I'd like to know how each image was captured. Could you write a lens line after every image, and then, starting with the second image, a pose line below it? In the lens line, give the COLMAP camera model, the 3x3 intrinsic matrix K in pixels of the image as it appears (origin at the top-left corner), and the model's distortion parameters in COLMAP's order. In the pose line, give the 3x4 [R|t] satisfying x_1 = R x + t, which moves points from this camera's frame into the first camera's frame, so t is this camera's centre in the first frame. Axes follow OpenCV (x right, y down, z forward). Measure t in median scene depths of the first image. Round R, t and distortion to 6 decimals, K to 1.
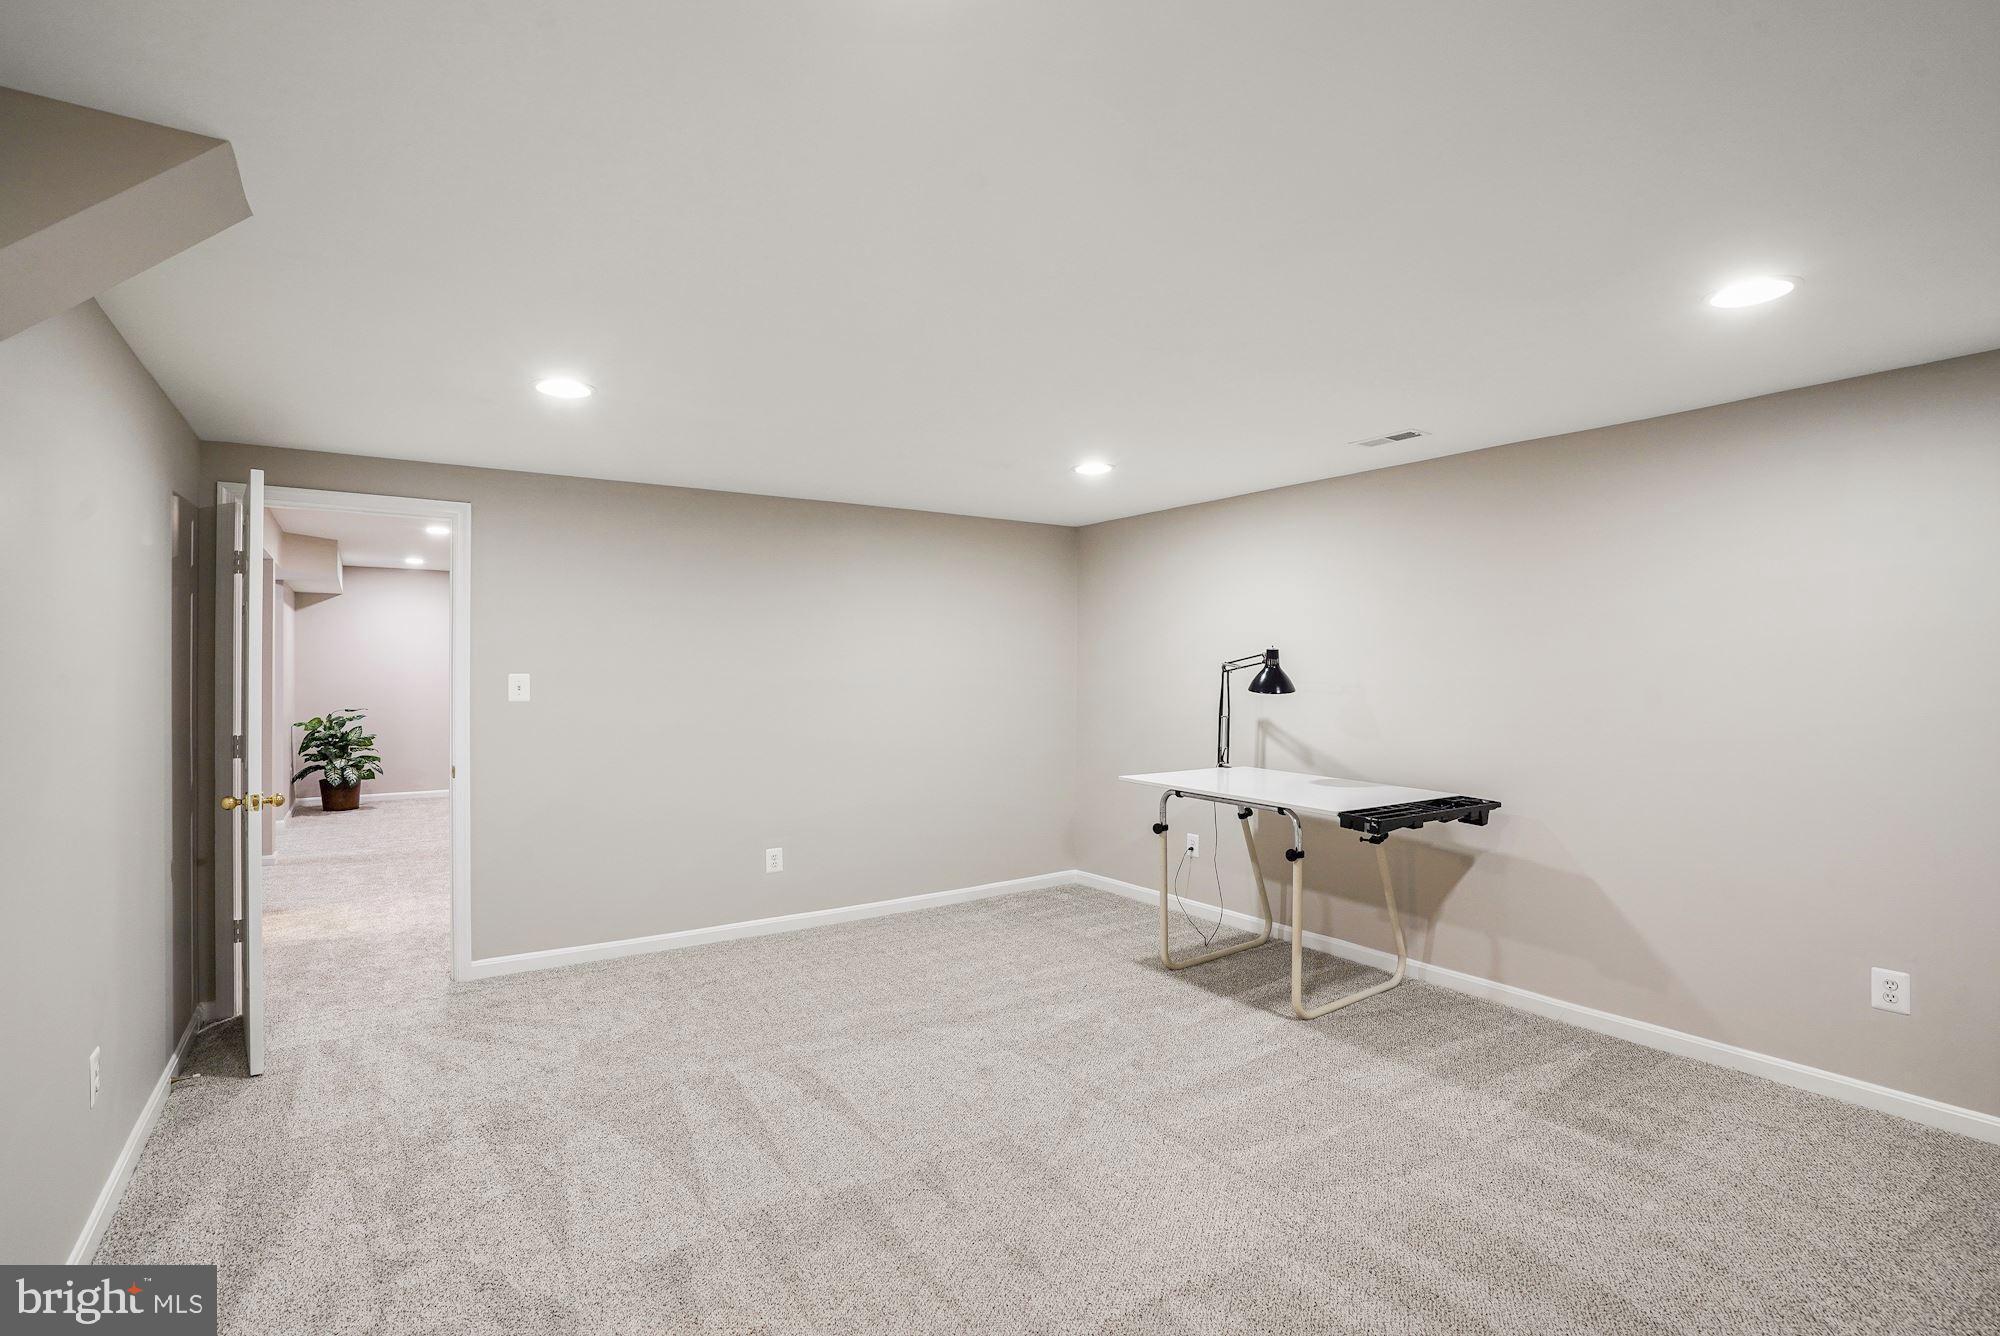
lens RADIAL K [[935.8, 0, 1011.3], [0, 935.8, 663.4], [0, 0, 1]] dist [-0.067696, 0.029281]
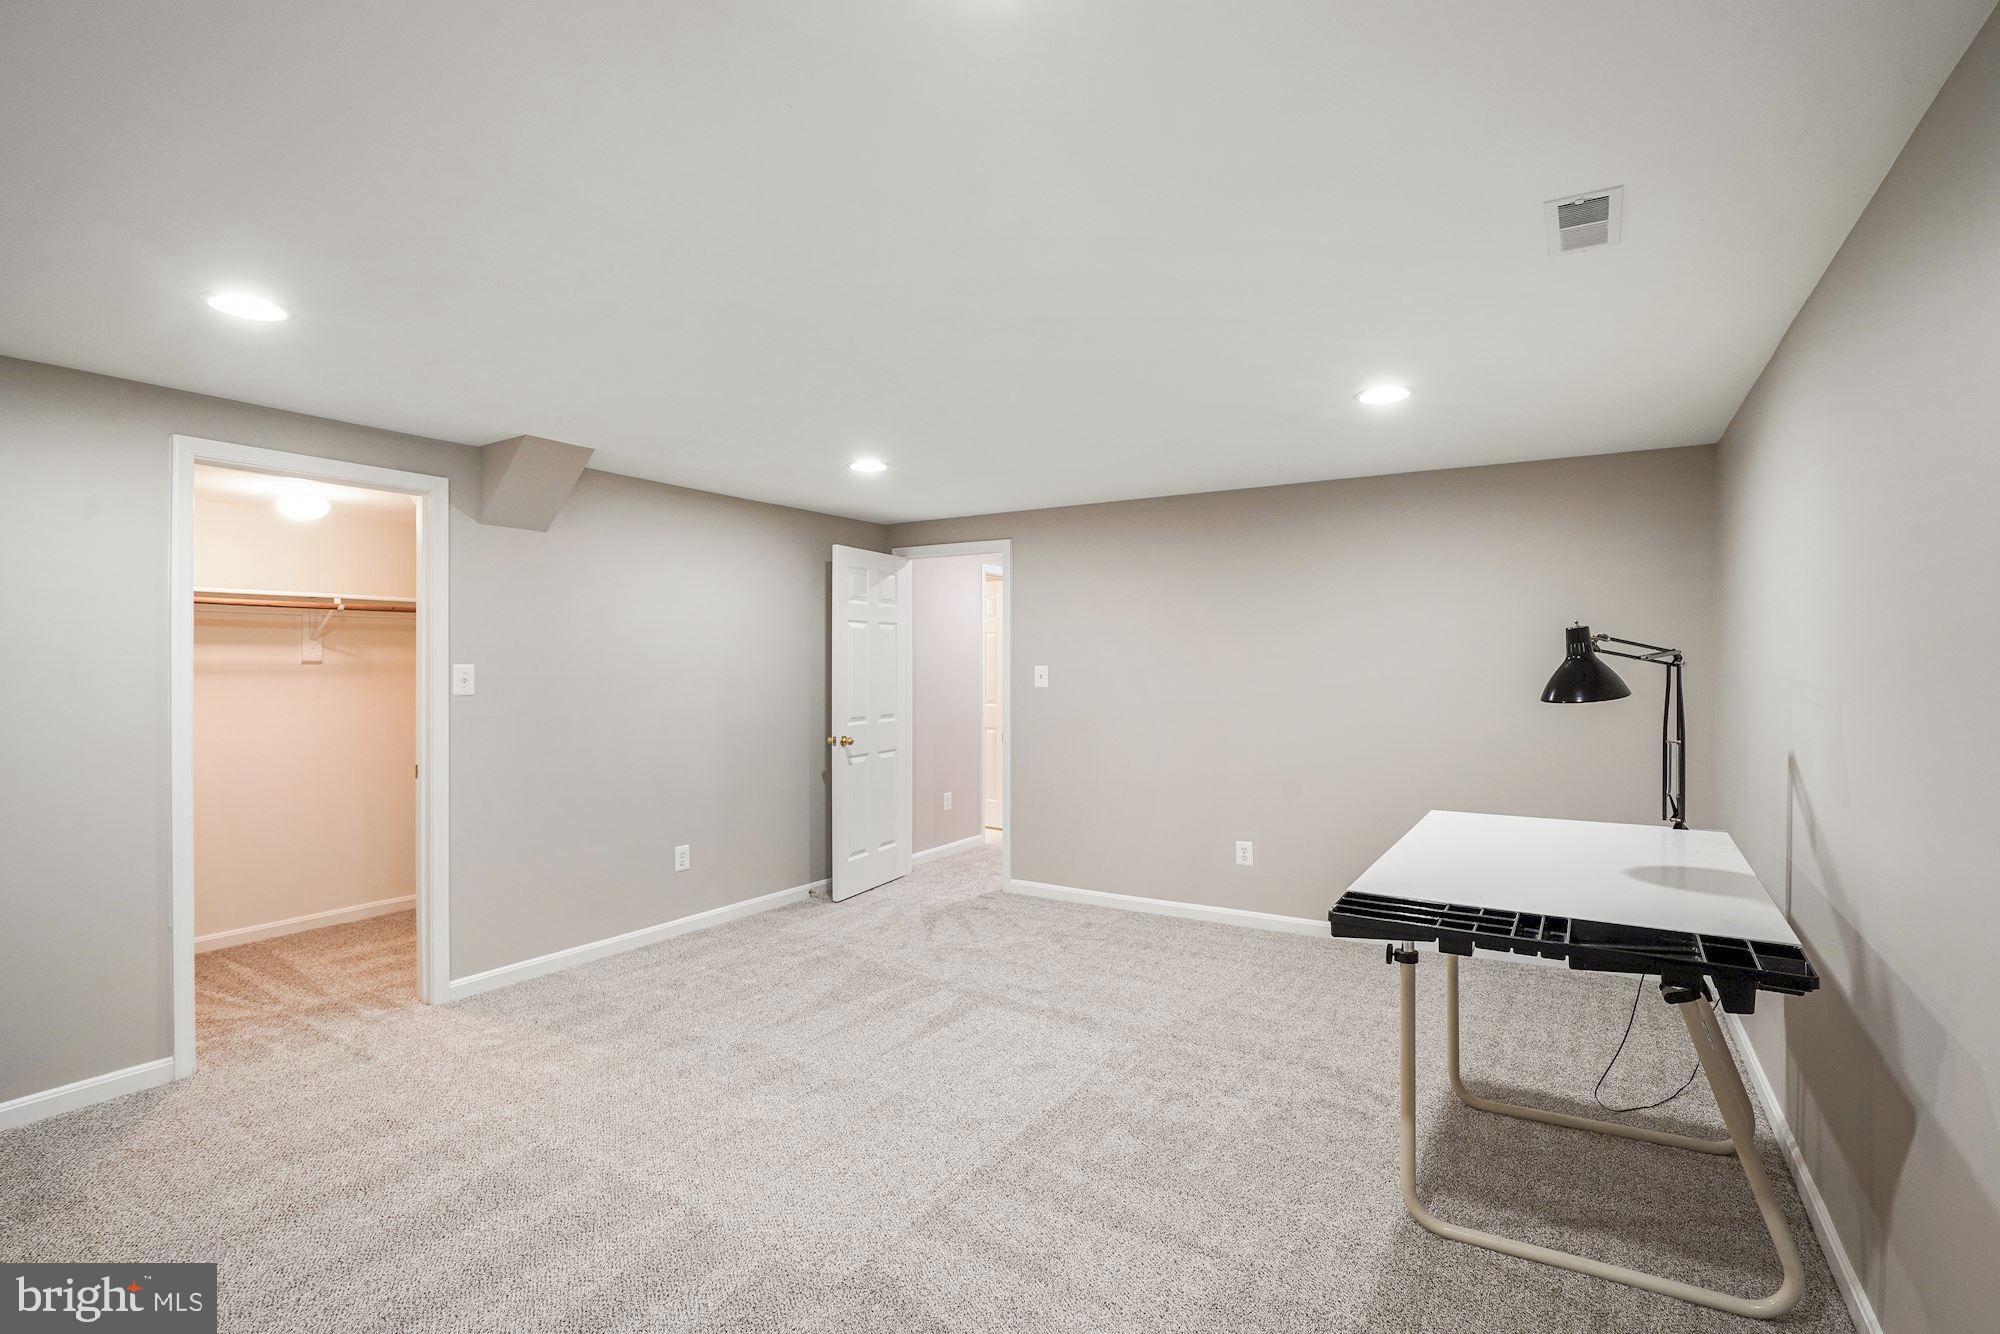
lens RADIAL K [[935.8, 0, 1011.3], [0, 935.8, 662.4], [0, 0, 1]] dist [-0.067696, 0.029281]
pose [[0.409903, -0.000586, -0.912129, 0.666350], [0.005249, 0.999985, 0.001716, 0.004383], [0.912114, -0.005492, 0.409900, 0.438359]]
